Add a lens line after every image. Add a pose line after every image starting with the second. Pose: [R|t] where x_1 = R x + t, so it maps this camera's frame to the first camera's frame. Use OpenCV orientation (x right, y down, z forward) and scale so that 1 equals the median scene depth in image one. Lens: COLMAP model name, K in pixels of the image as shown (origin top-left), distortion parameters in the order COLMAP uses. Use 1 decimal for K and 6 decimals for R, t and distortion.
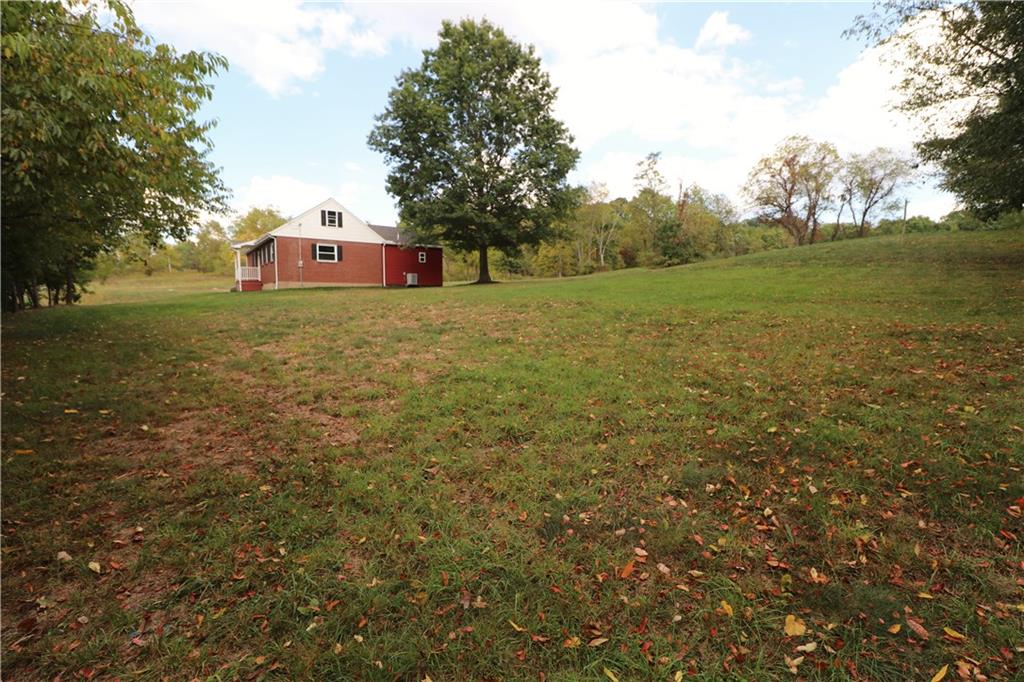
lens RADIAL K [[473.5, 0, 511.9], [0, 473.5, 341.9], [0, 0, 1]] dist [-0.000819, -0.000115]
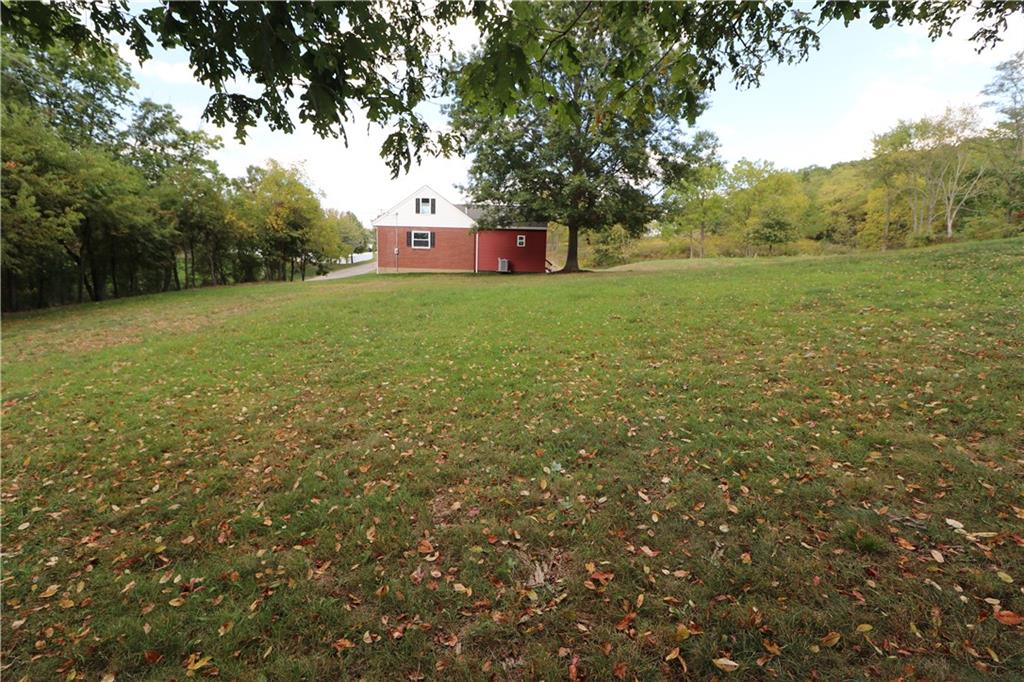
lens RADIAL K [[473.5, 0, 511.8], [0, 473.5, 338.3], [0, 0, 1]] dist [-0.000819, -0.000115]
pose [[0.781018, 0.108859, -0.614948, 0.417224], [-0.078899, 0.994000, 0.075753, -0.067454], [0.619505, -0.010646, 0.784921, 0.307606]]
